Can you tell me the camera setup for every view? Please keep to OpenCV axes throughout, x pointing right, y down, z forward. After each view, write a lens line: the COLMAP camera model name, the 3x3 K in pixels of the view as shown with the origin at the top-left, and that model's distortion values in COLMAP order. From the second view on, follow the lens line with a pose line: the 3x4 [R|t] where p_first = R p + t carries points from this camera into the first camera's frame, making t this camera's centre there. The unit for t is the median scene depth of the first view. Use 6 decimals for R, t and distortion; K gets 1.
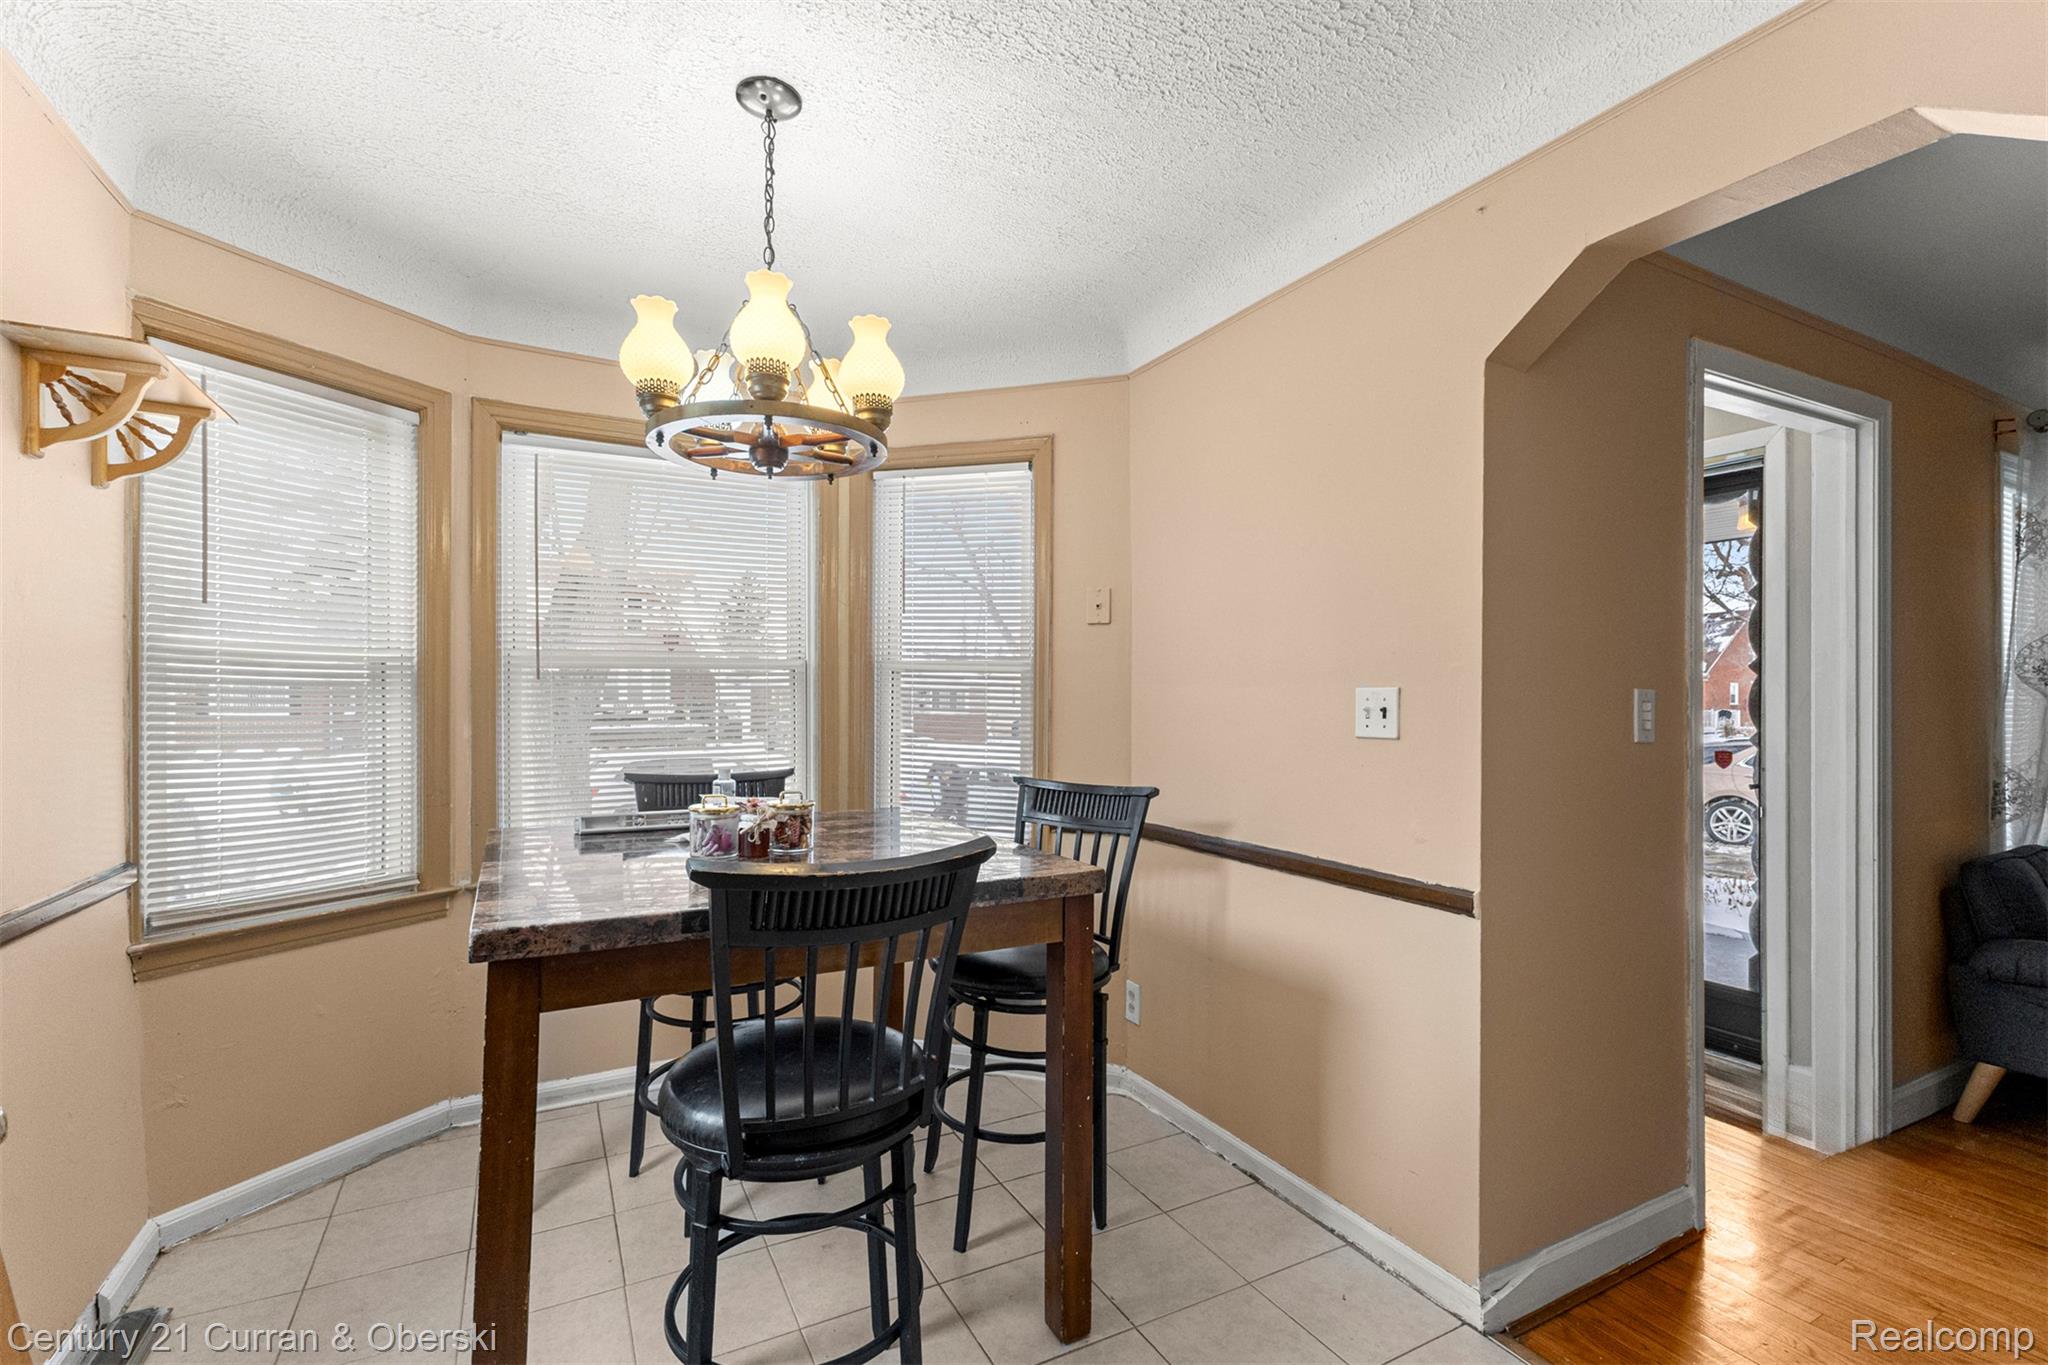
lens RADIAL K [[882.9, 0, 1013.3], [0, 882.9, 706.9], [0, 0, 1]] dist [0.009574, -0.001774]
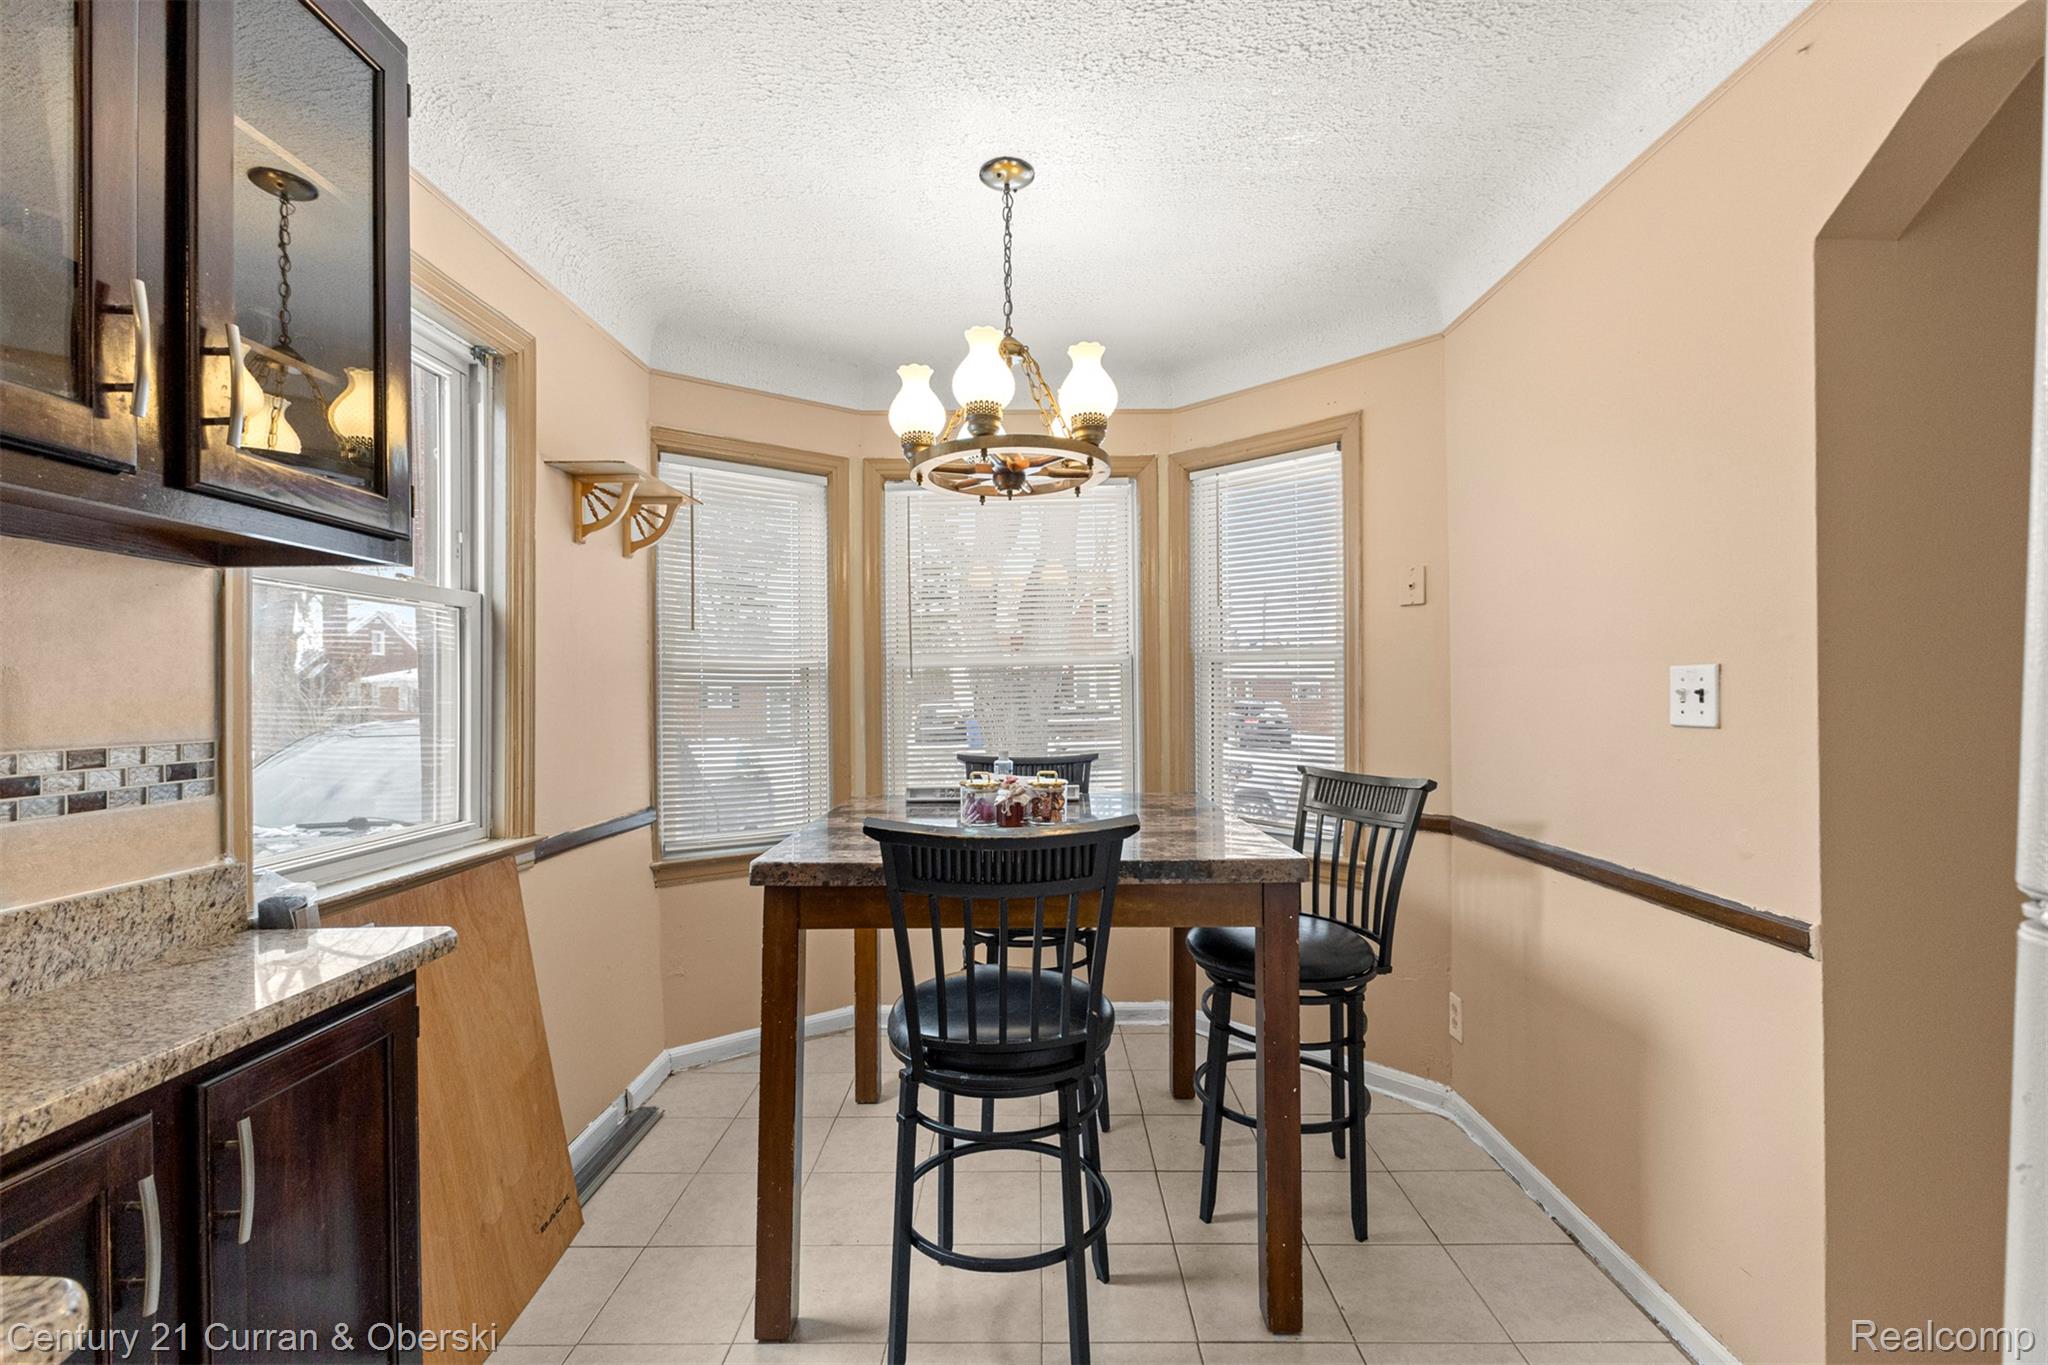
lens RADIAL K [[882.9, 0, 1041.4], [0, 882.9, 696.4], [0, 0, 1]] dist [0.009574, -0.001774]
pose [[0.884488, -0.012212, -0.466403, 0.260068], [0.010014, 0.999924, -0.007192, 0.007157], [0.466456, 0.001690, 0.884543, -0.004830]]
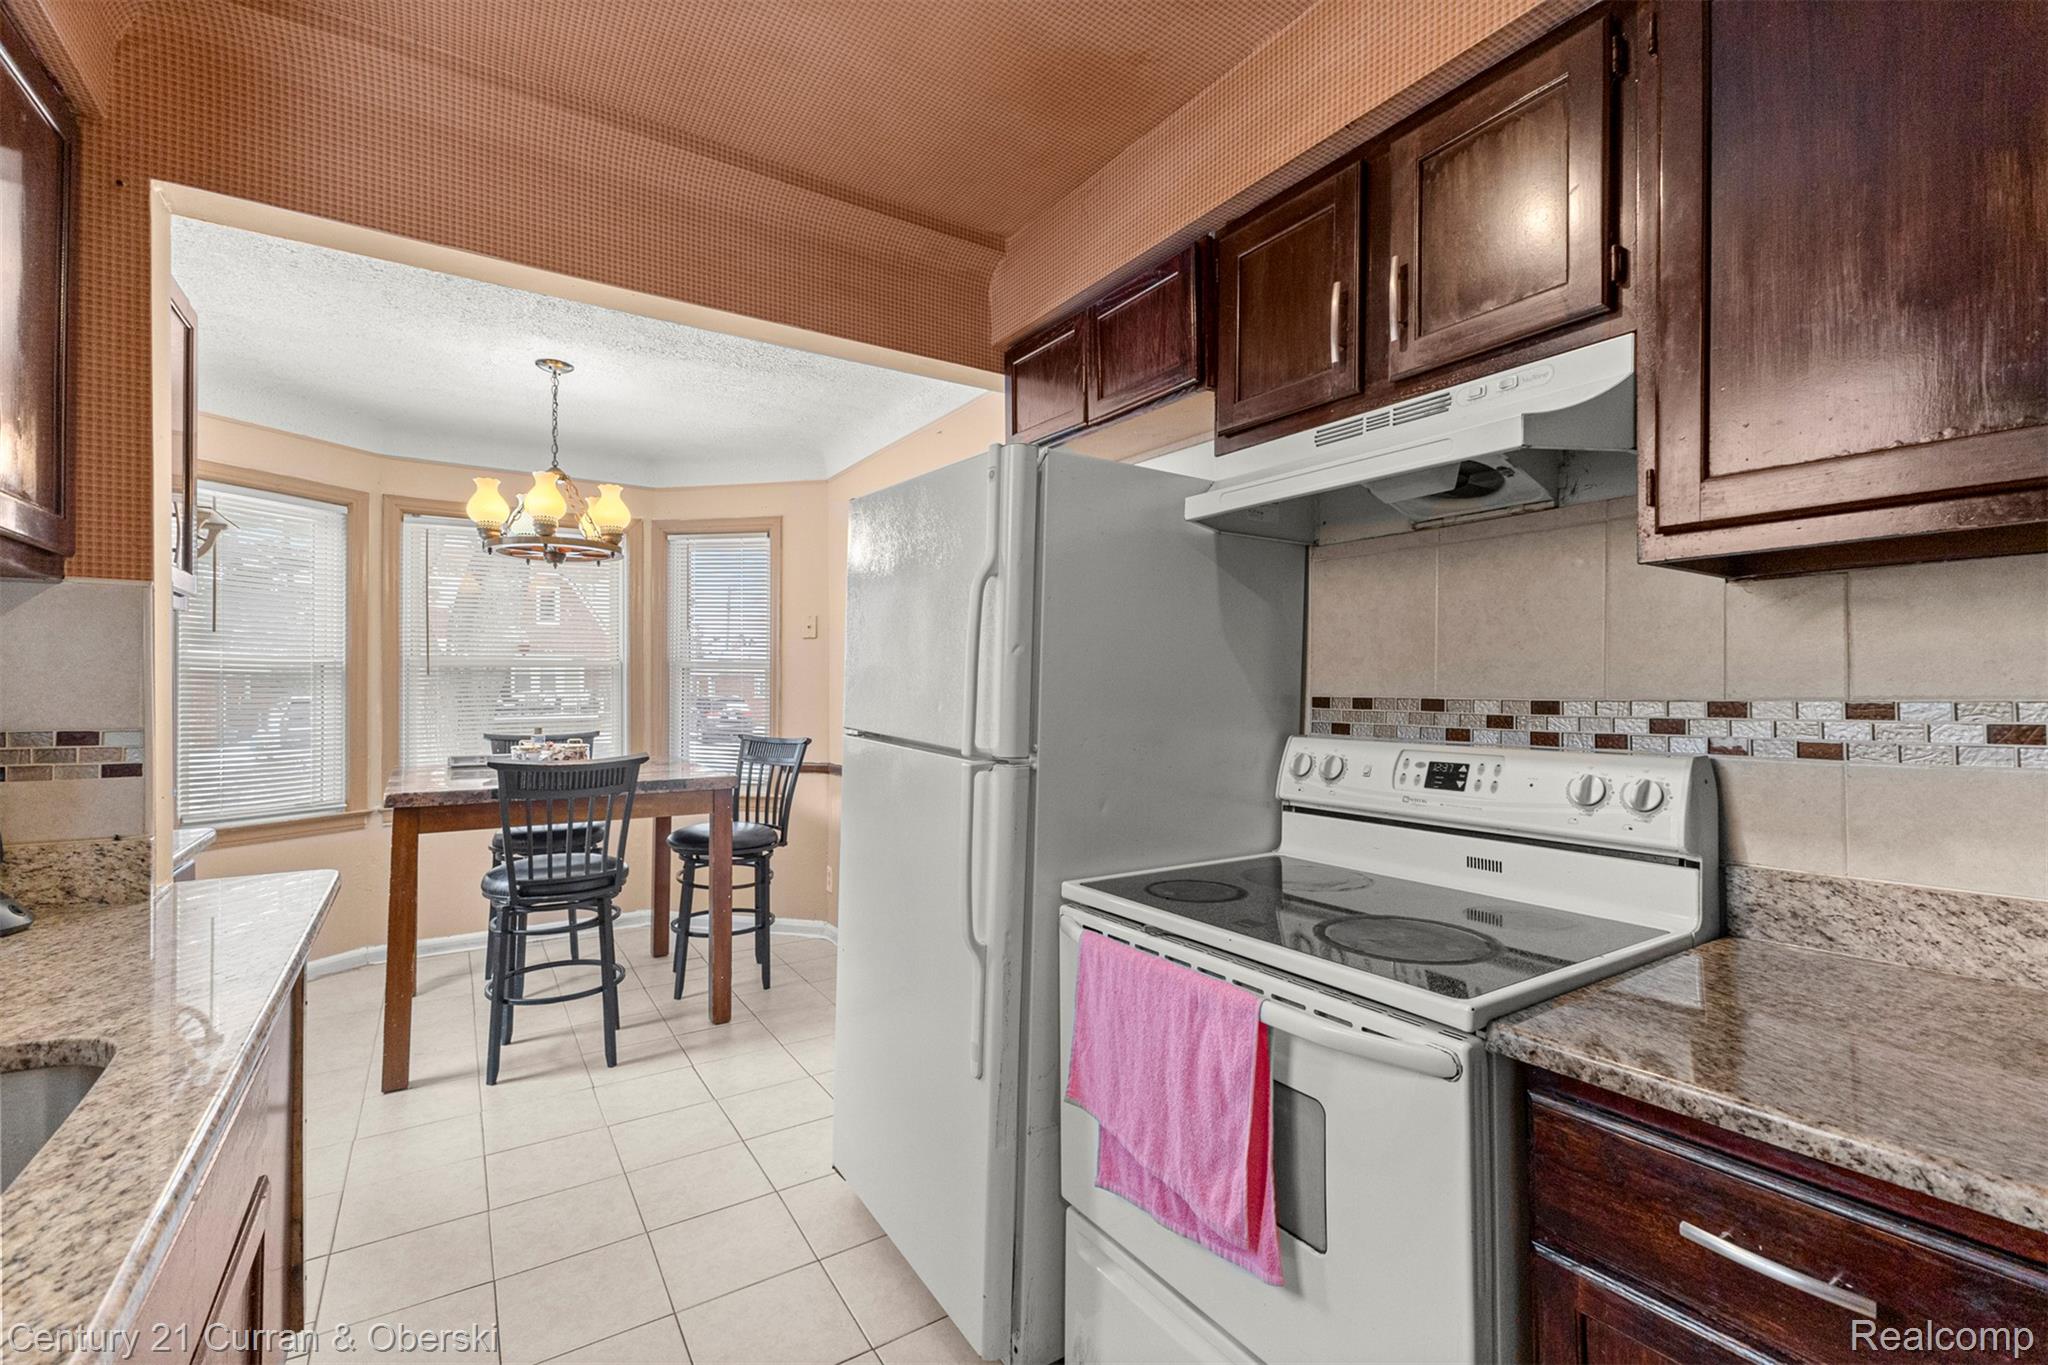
lens RADIAL K [[882.9, 0, 1020.8], [0, 882.9, 687.7], [0, 0, 1]] dist [0.009574, -0.001774]
pose [[0.996711, -0.003042, 0.080981, 0.478522], [0.003713, 0.999960, -0.008147, 0.008779], [-0.080953, 0.008421, 0.996682, -0.809798]]
